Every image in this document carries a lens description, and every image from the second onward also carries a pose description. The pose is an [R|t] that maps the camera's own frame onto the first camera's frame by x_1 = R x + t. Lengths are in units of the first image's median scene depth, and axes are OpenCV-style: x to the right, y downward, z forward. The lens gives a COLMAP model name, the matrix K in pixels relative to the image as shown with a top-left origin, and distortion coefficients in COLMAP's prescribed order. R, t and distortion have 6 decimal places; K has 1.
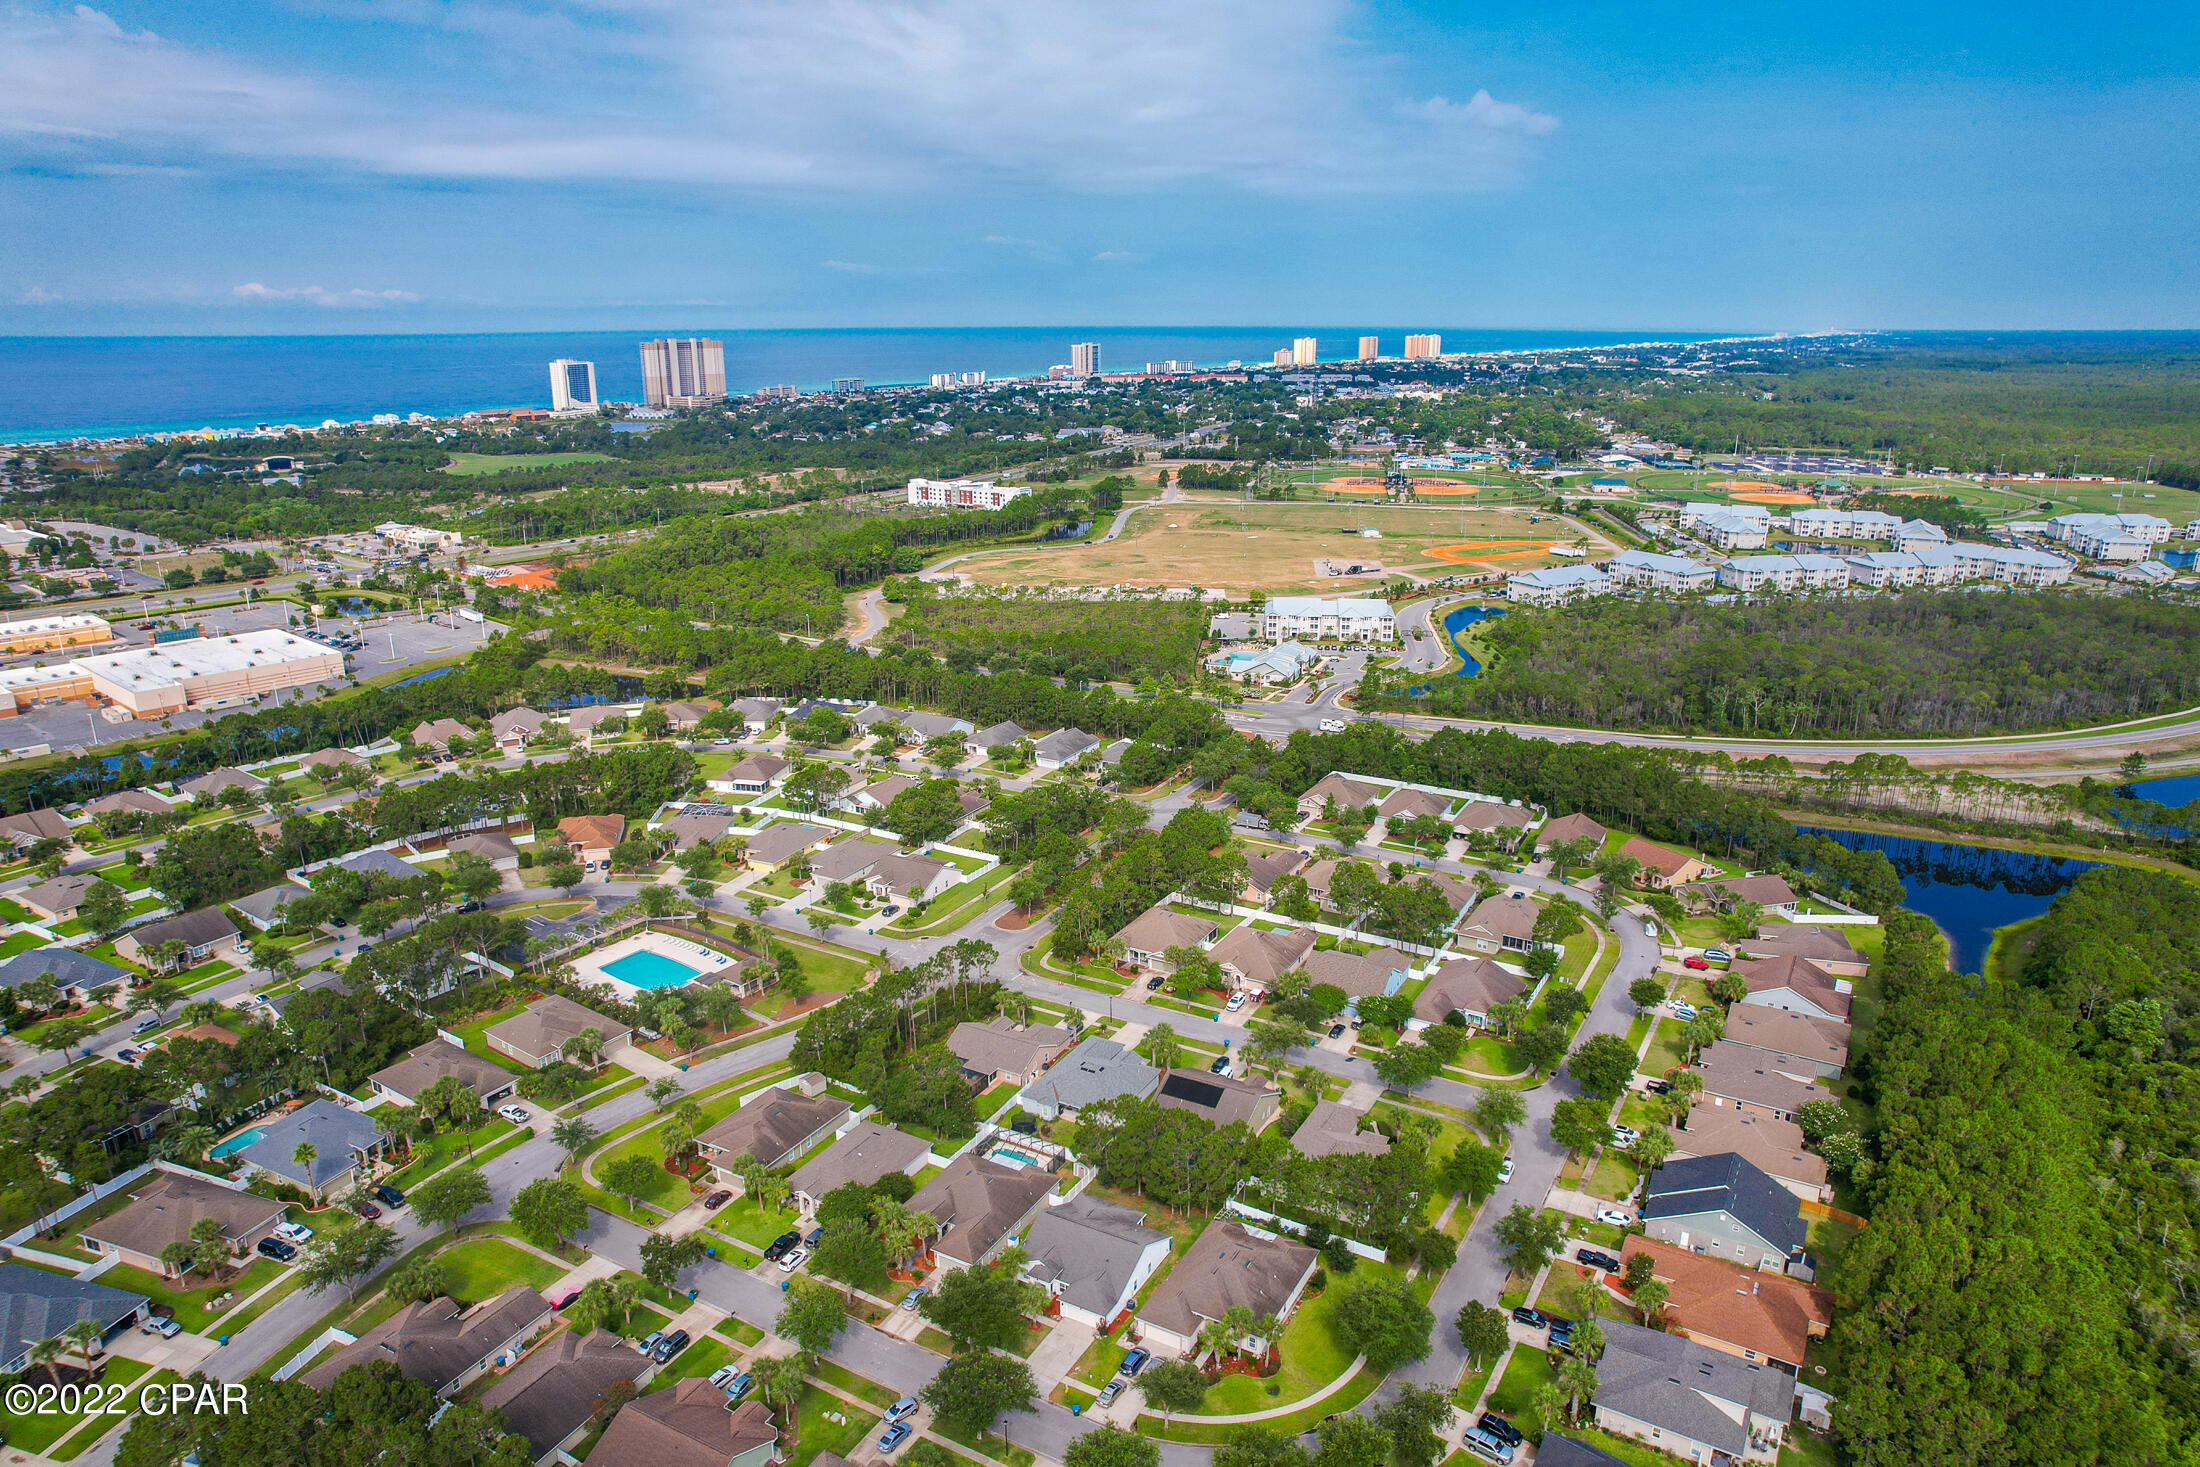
lens RADIAL K [[1406.3, 0, 1101.2], [0, 1406.3, 736.7], [0, 0, 1]] dist [-0.064955, 0.054876]
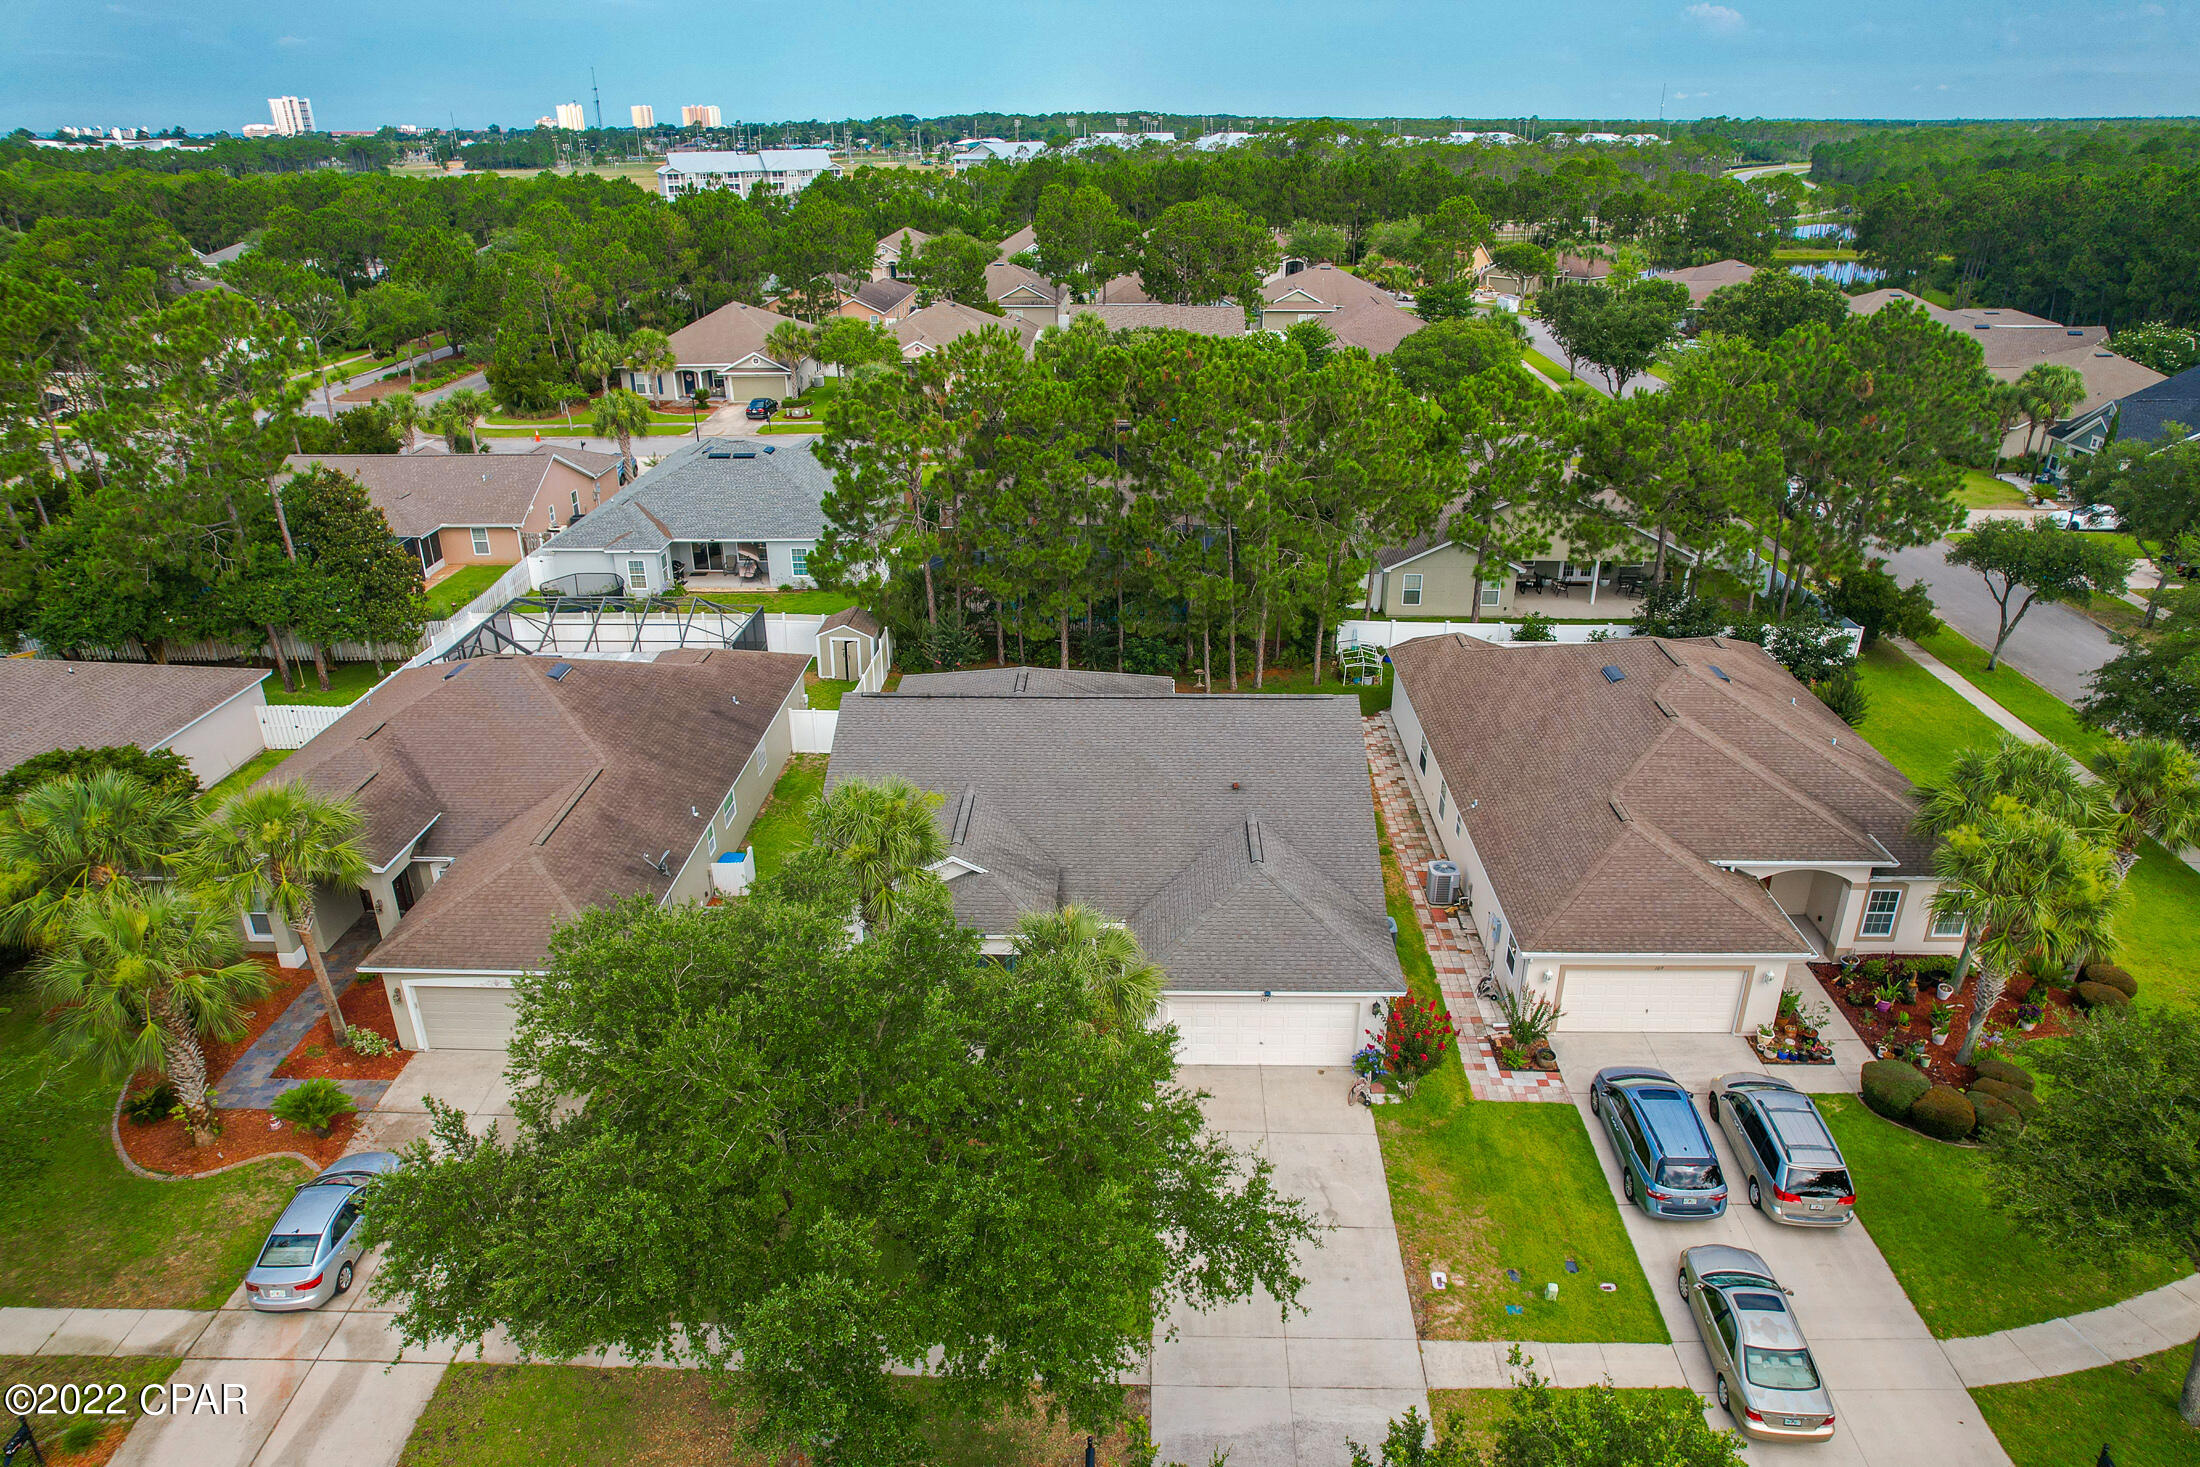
lens RADIAL K [[1406.3, 0, 1111.7], [0, 1406.3, 747.7], [0, 0, 1]] dist [-0.064955, 0.054876]
pose [[0.882244, -0.192507, 0.429634, -0.062571], [0.133234, 0.977365, 0.164336, 0.187151], [-0.451546, -0.087743, 0.887923, 0.459352]]
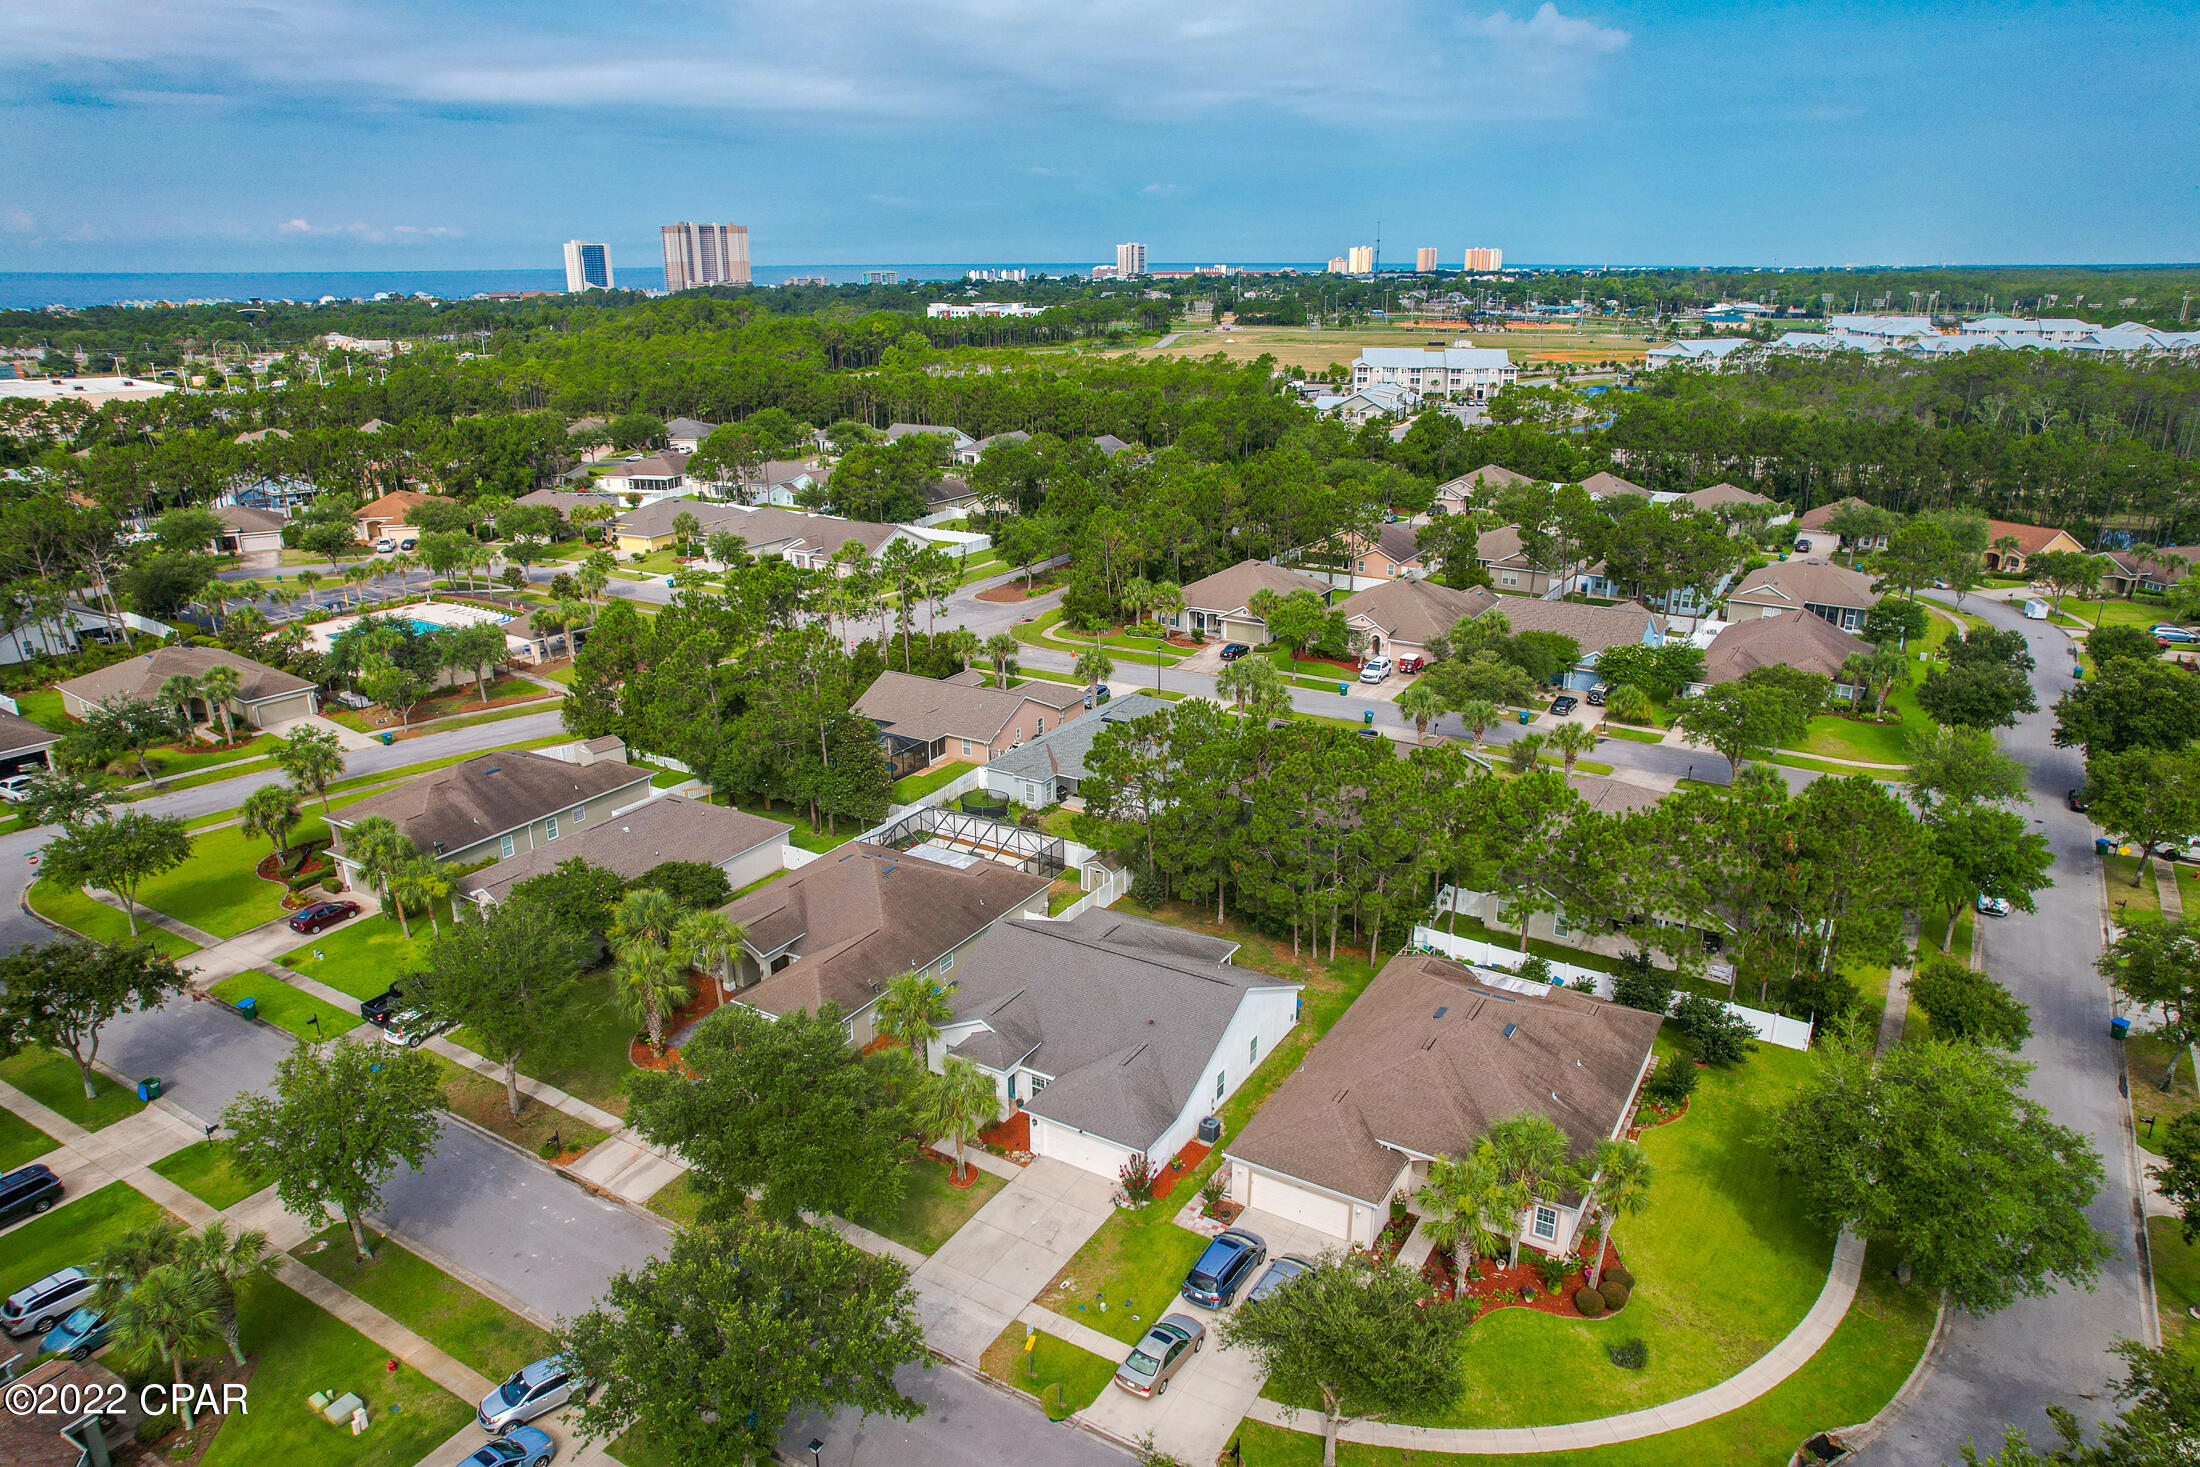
lens RADIAL K [[1406.3, 0, 1106.6], [0, 1406.3, 755.6], [0, 0, 1]] dist [-0.064955, 0.054876]
pose [[0.999607, 0.011710, -0.025464, 0.000540], [-0.010304, 0.998452, 0.054666, 0.157456], [0.026065, -0.054383, 0.998180, 0.341879]]
